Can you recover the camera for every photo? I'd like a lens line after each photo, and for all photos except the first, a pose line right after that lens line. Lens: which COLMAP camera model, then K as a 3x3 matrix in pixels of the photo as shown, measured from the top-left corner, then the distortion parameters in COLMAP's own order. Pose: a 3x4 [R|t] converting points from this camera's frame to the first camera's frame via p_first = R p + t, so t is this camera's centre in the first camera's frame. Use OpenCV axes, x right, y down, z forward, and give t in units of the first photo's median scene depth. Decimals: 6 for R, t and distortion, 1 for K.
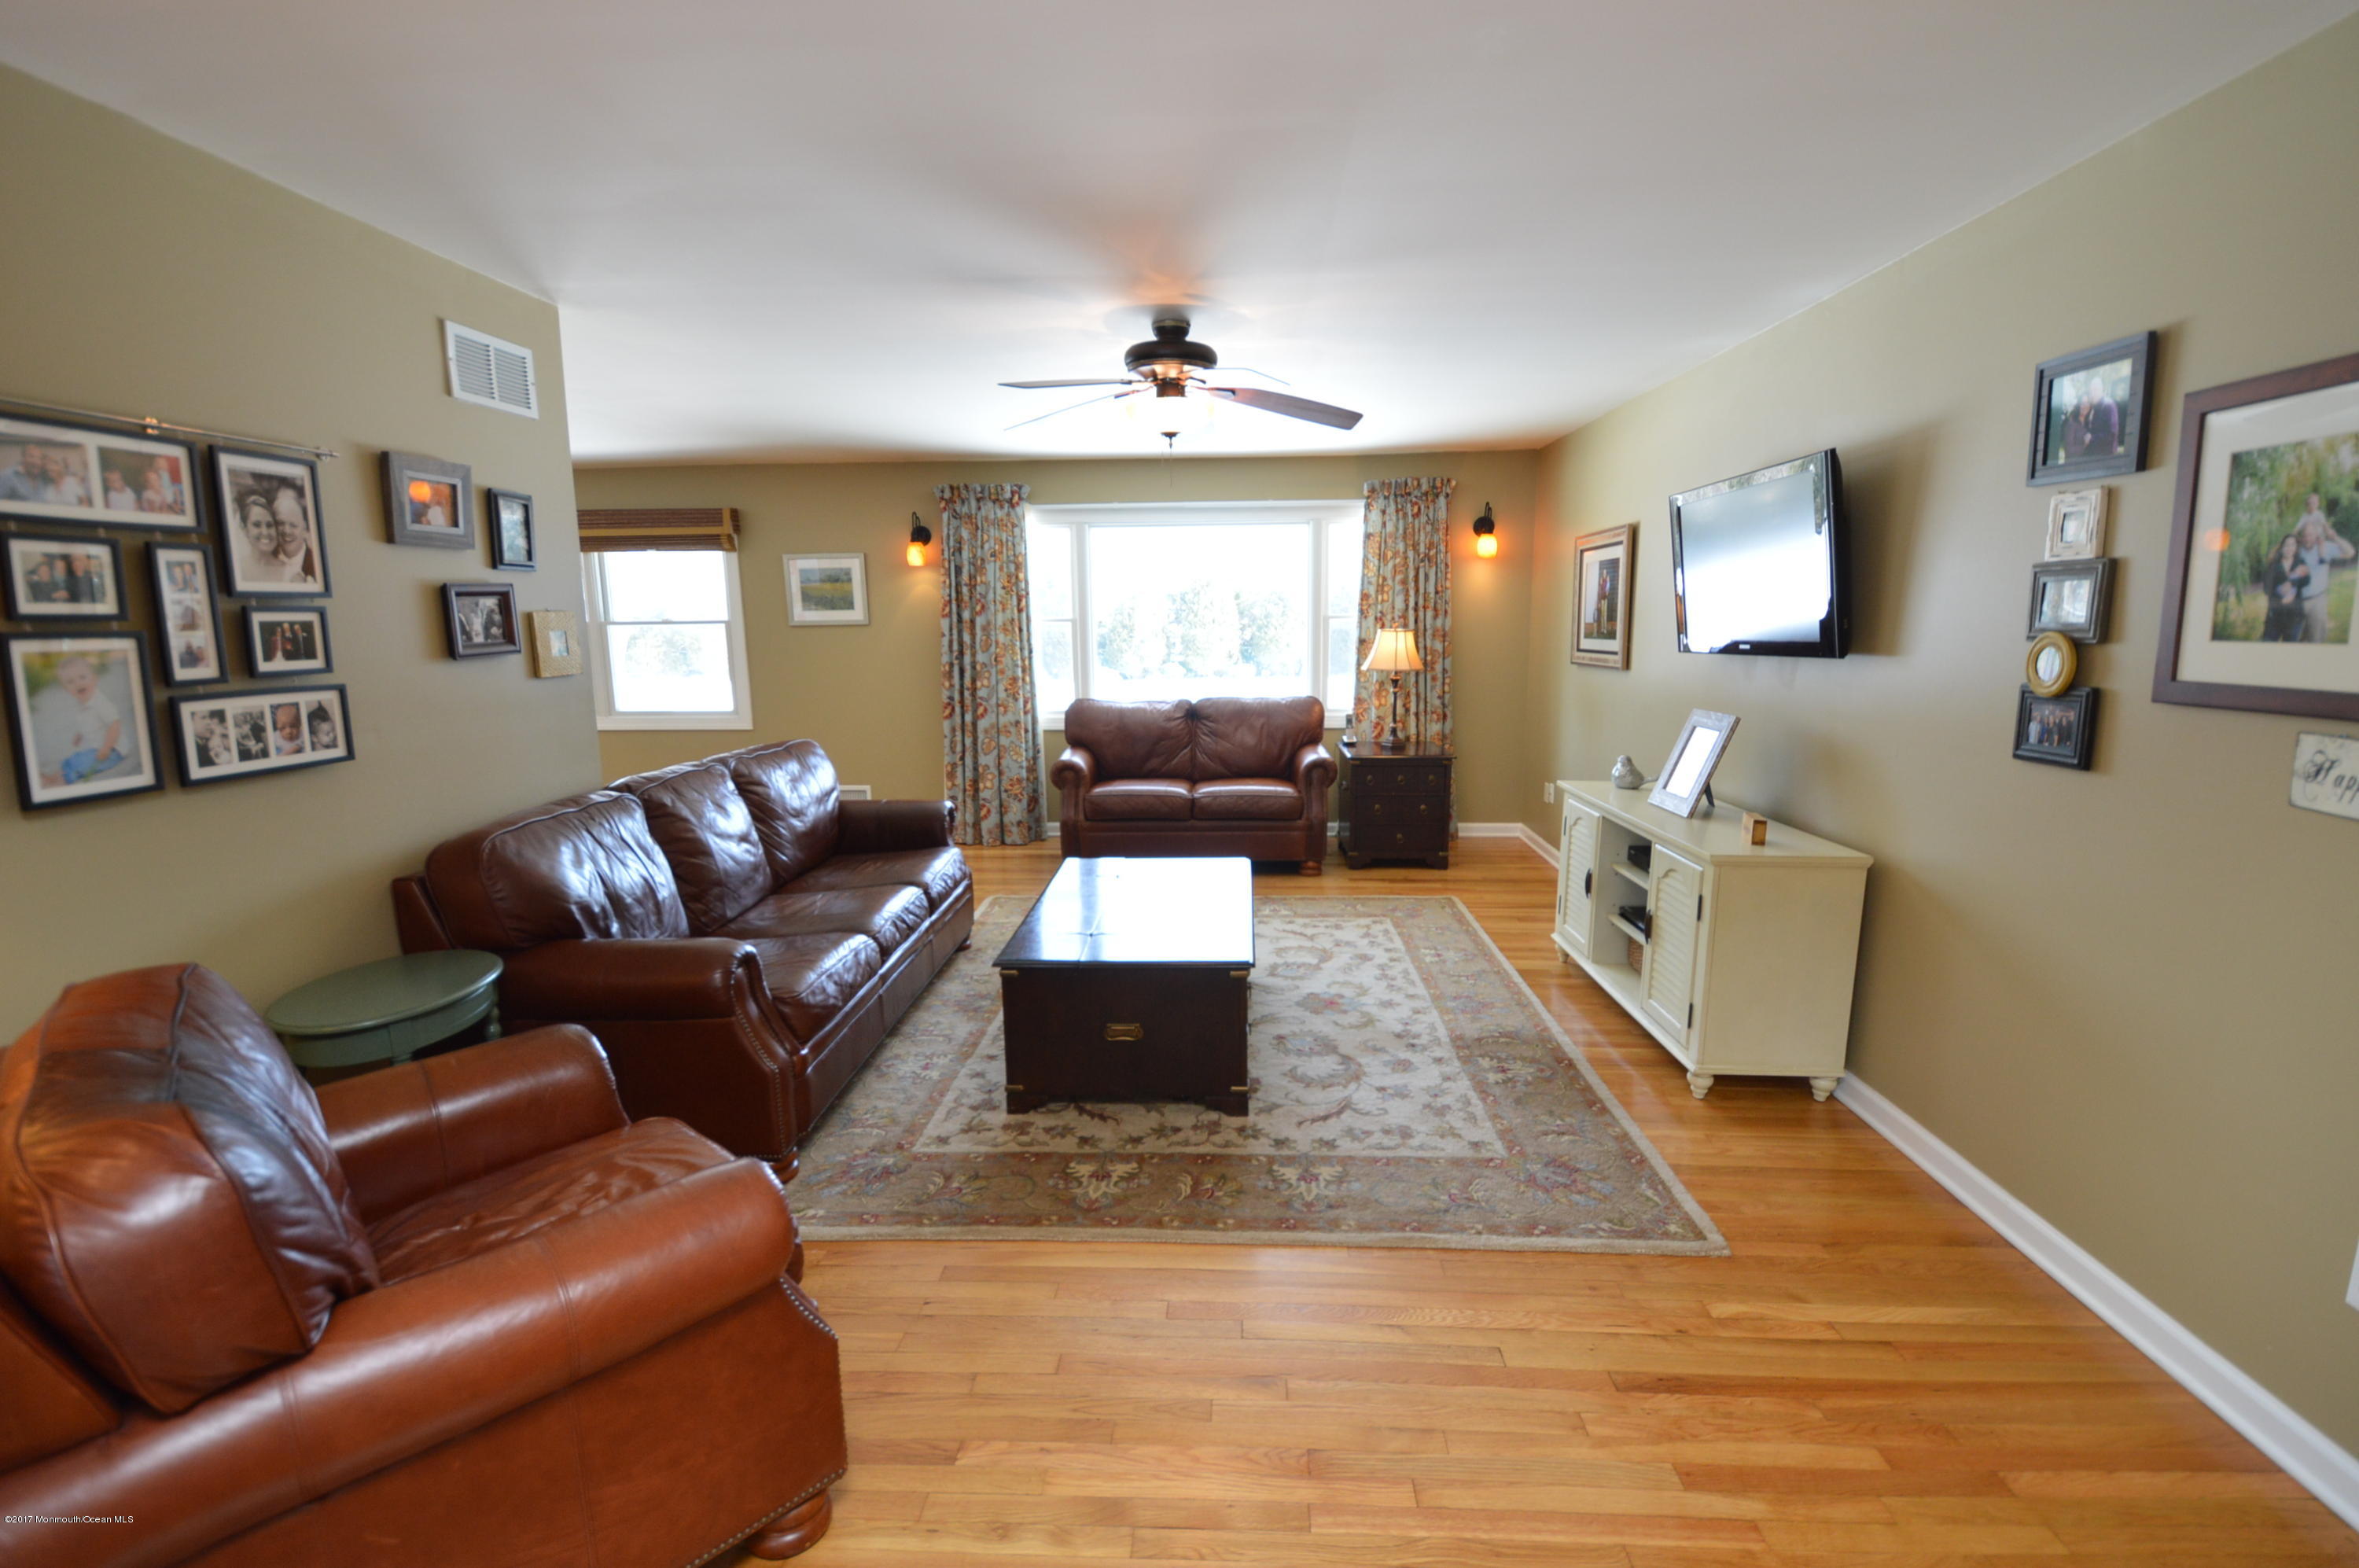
lens RADIAL K [[1045.6, 0, 1179.5], [0, 1045.6, 784.0], [0, 0, 1]] dist [0.025771, -0.030510]
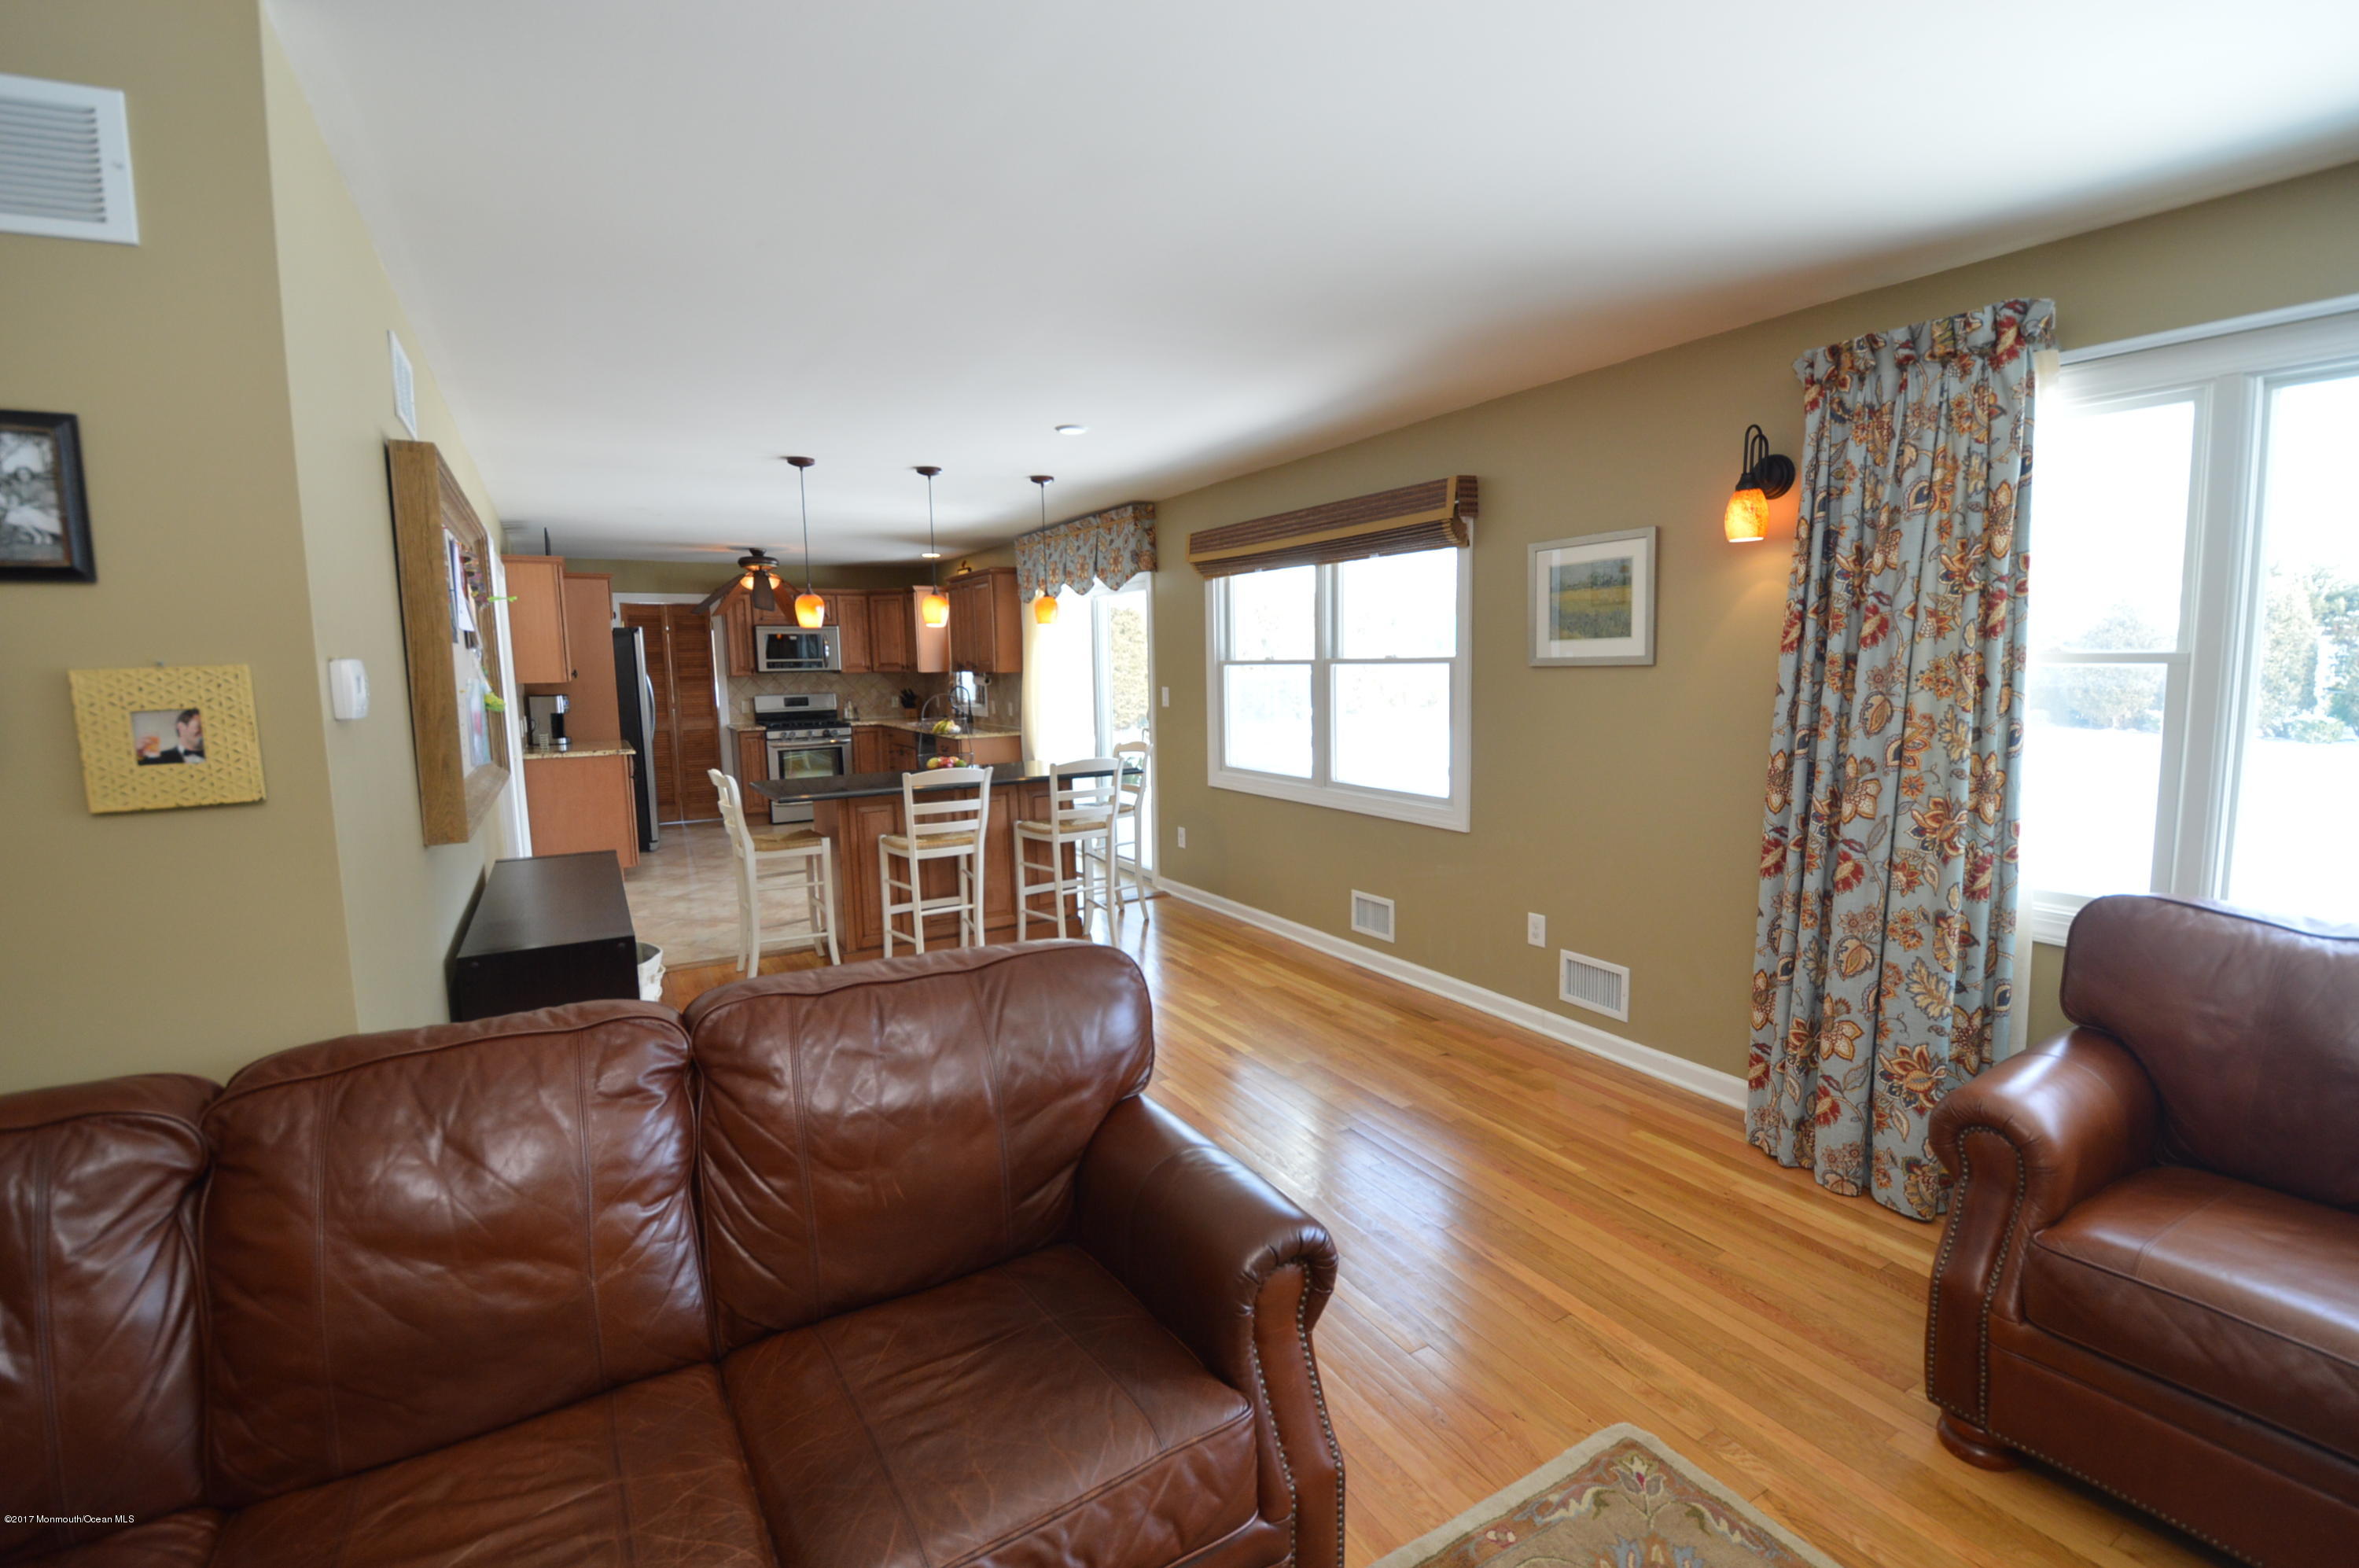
lens RADIAL K [[1045.6, 0, 1179.5], [0, 1045.6, 784.0], [0, 0, 1]] dist [0.025771, -0.030510]
pose [[0.546944, 0.102048, -0.830926, 0.023786], [-0.121680, 0.991693, 0.041698, -0.186050], [0.828279, 0.078301, 0.554818, 1.119722]]
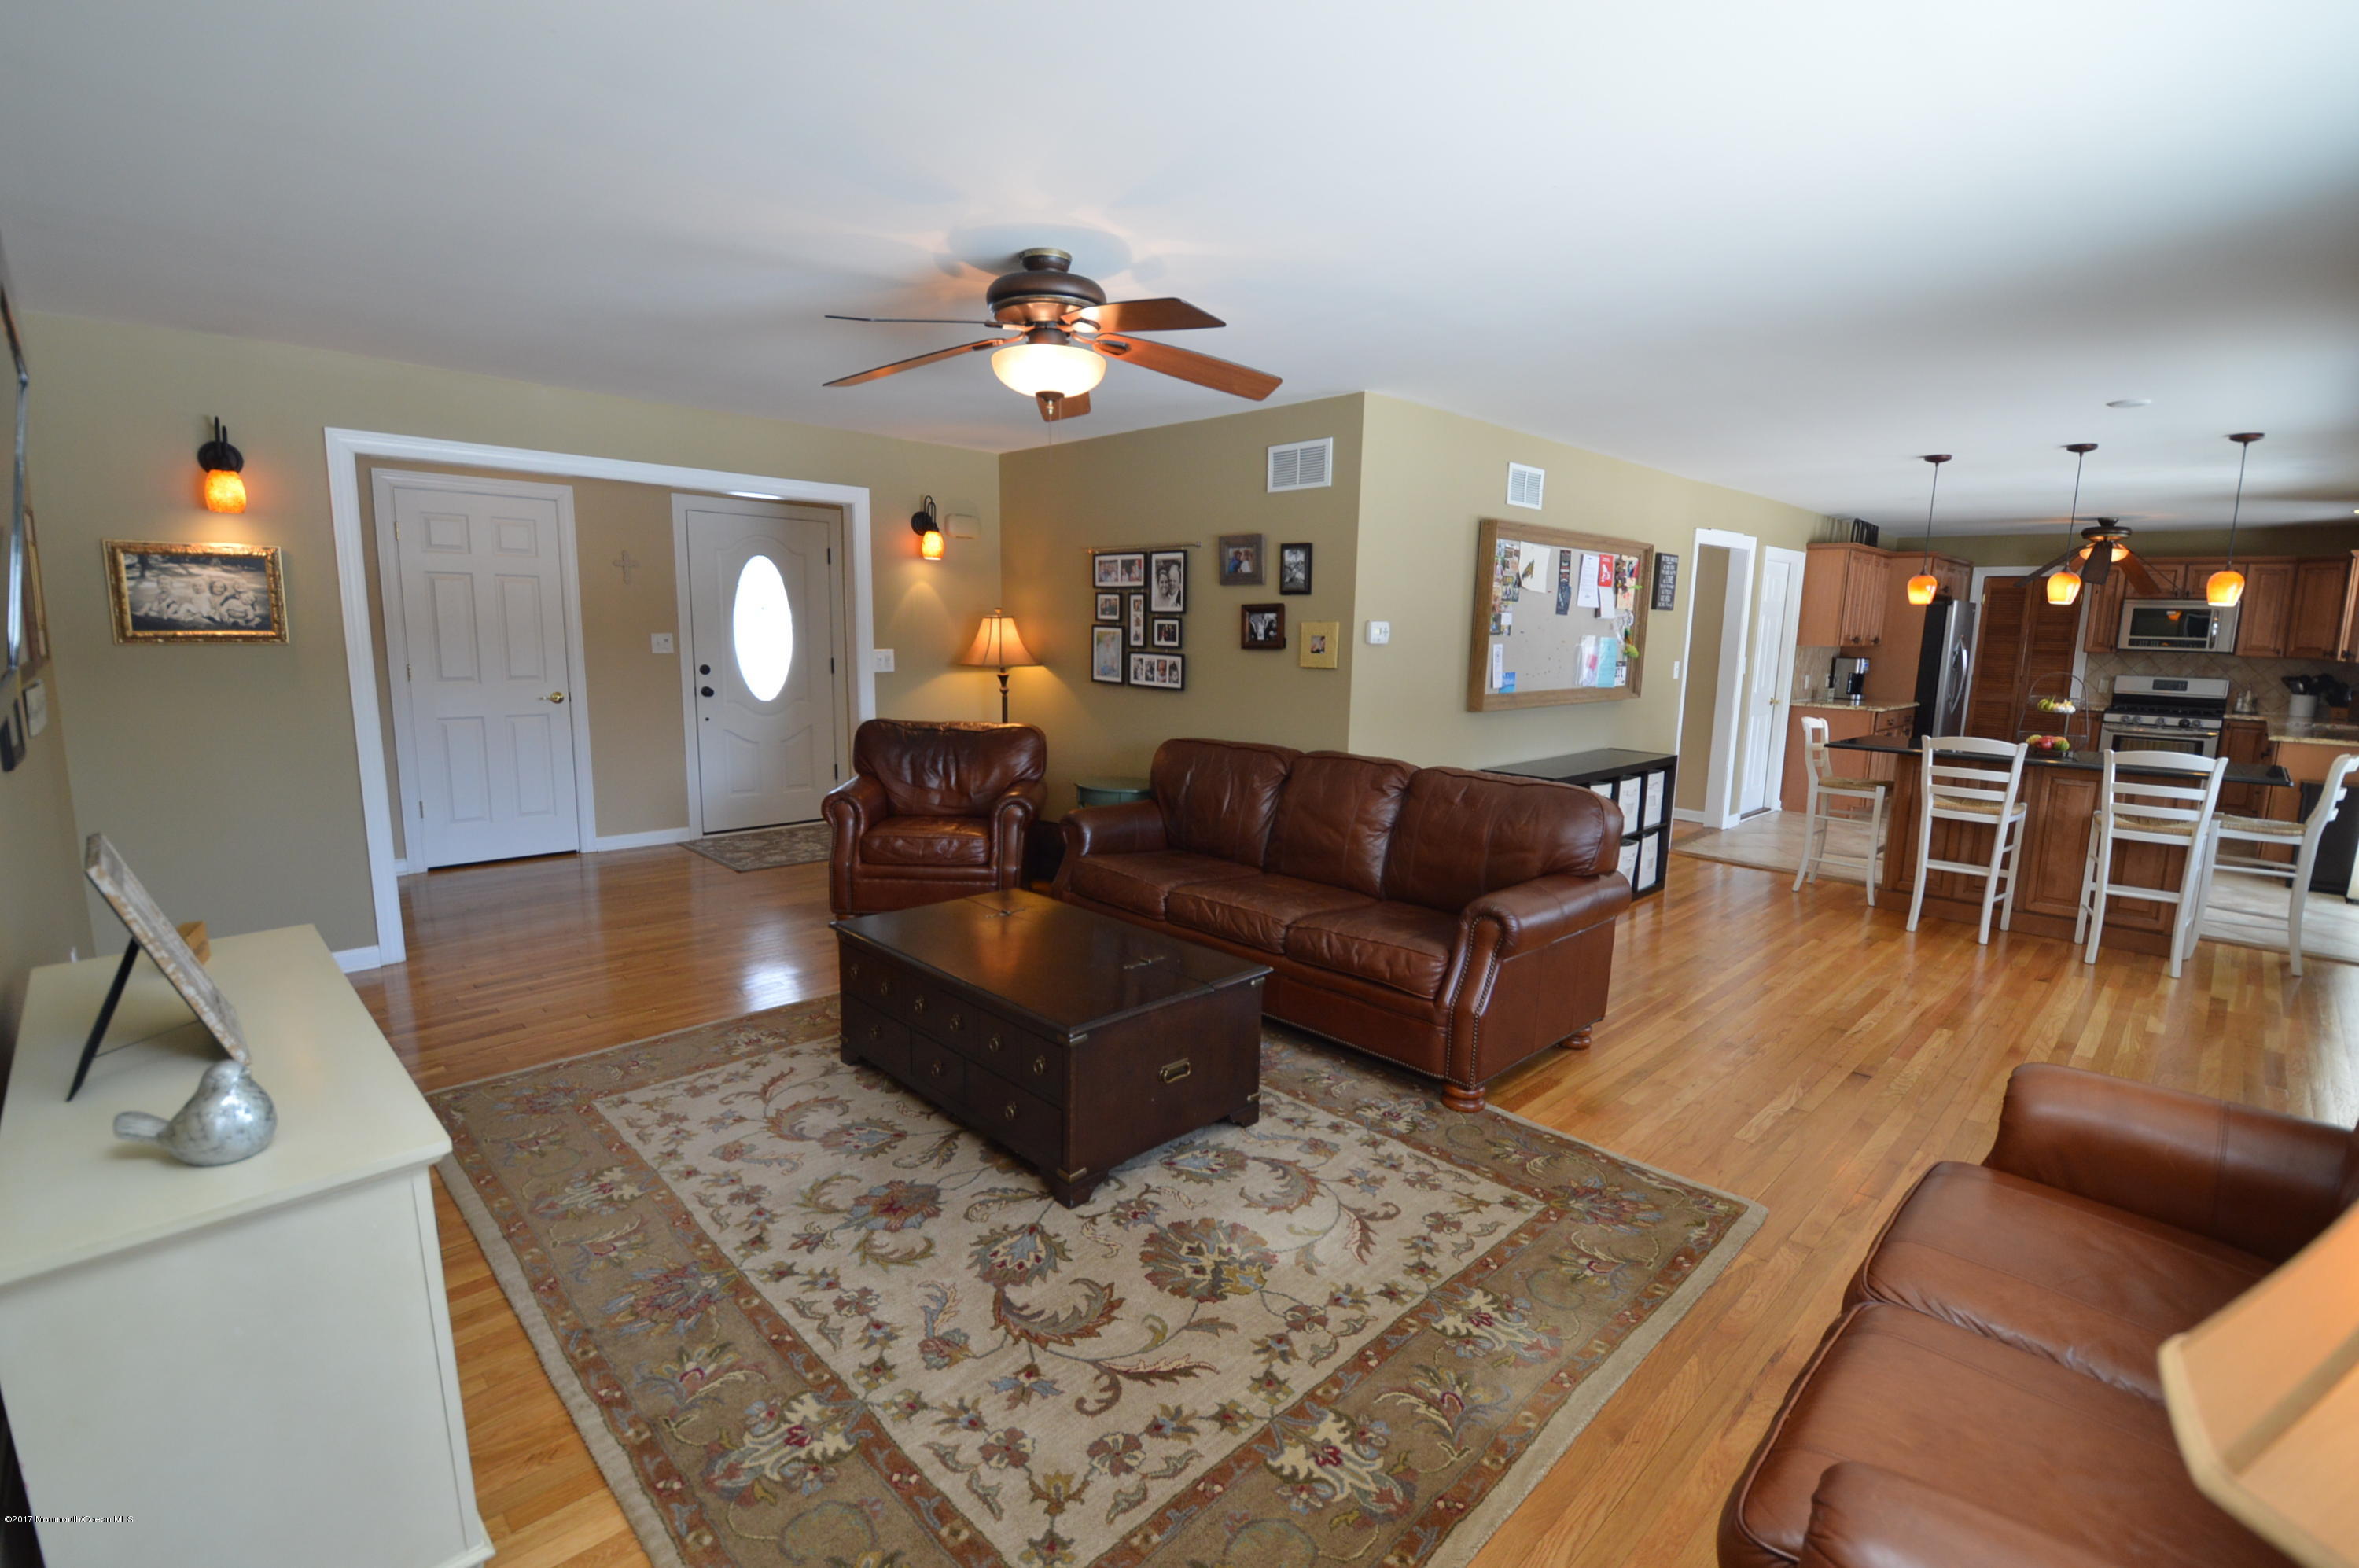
lens RADIAL K [[1045.6, 0, 1179.5], [0, 1045.6, 784.0], [0, 0, 1]] dist [0.025771, -0.030510]
pose [[-0.675944, 0.110676, -0.728595, 0.585540], [-0.128921, 0.955655, 0.264771, -0.304901], [0.725589, 0.272902, -0.631700, 1.815529]]
